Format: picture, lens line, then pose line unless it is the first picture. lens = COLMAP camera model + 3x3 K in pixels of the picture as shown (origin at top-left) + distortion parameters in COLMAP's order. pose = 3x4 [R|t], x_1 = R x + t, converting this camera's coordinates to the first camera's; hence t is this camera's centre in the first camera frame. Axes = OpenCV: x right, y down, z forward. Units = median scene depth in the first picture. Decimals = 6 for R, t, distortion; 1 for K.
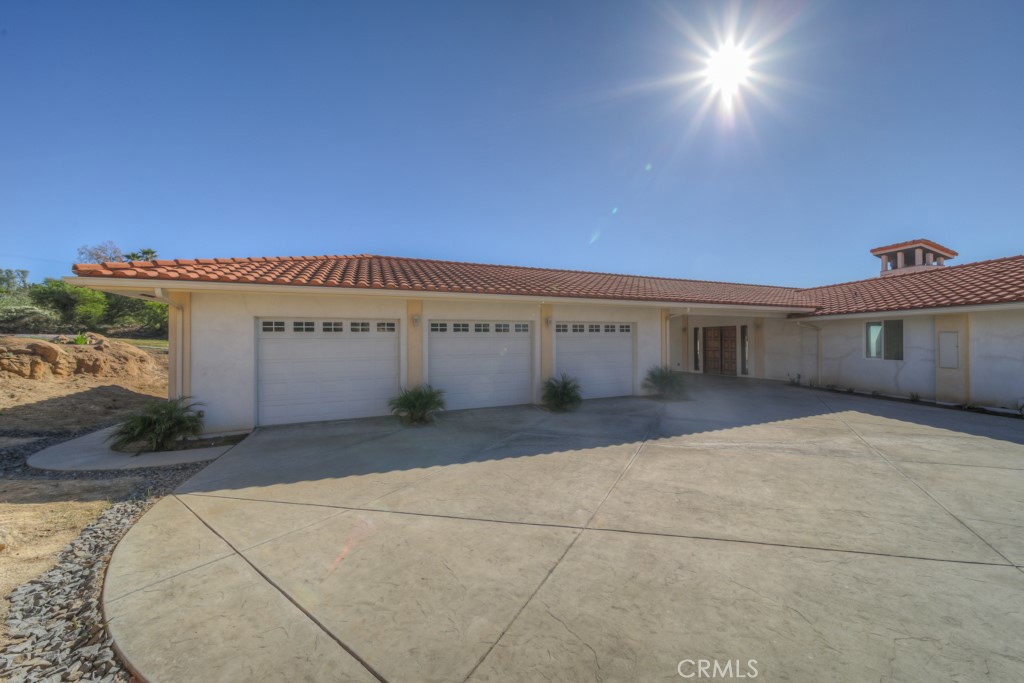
lens RADIAL K [[368.9, 0, 512.5], [0, 368.9, 328.1], [0, 0, 1]] dist [0.000680, -0.000016]
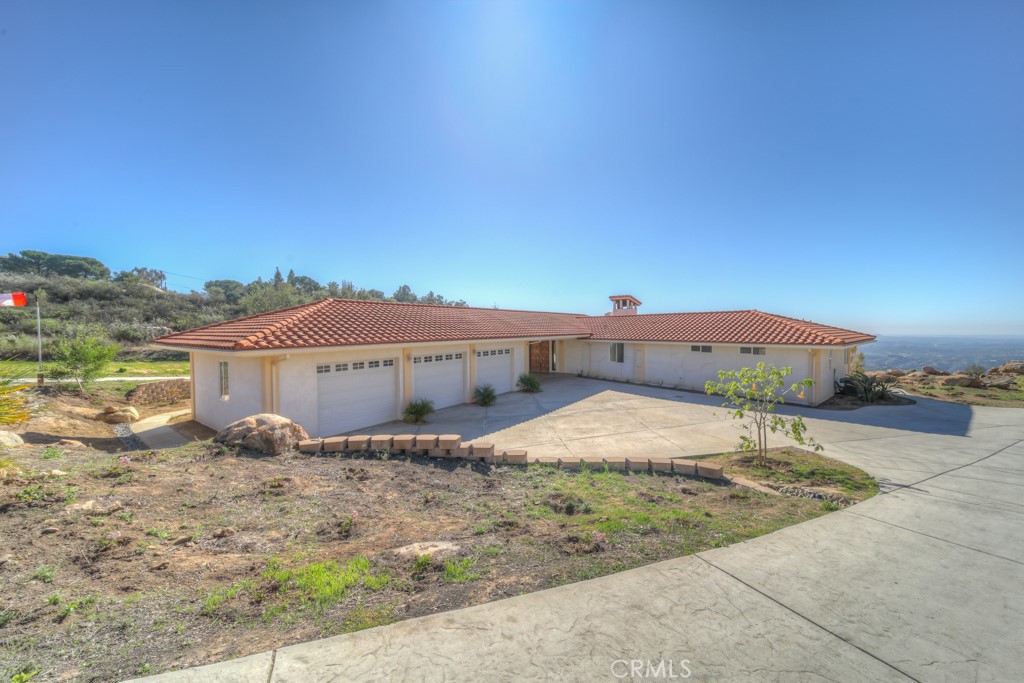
lens RADIAL K [[368.9, 0, 512.5], [0, 368.9, 328.1], [0, 0, 1]] dist [0.000680, -0.000016]
pose [[0.853781, -0.003401, 0.520622, -0.578376], [-0.014020, 0.999466, 0.029520, -0.164573], [-0.520444, -0.032503, 0.853277, -0.460006]]
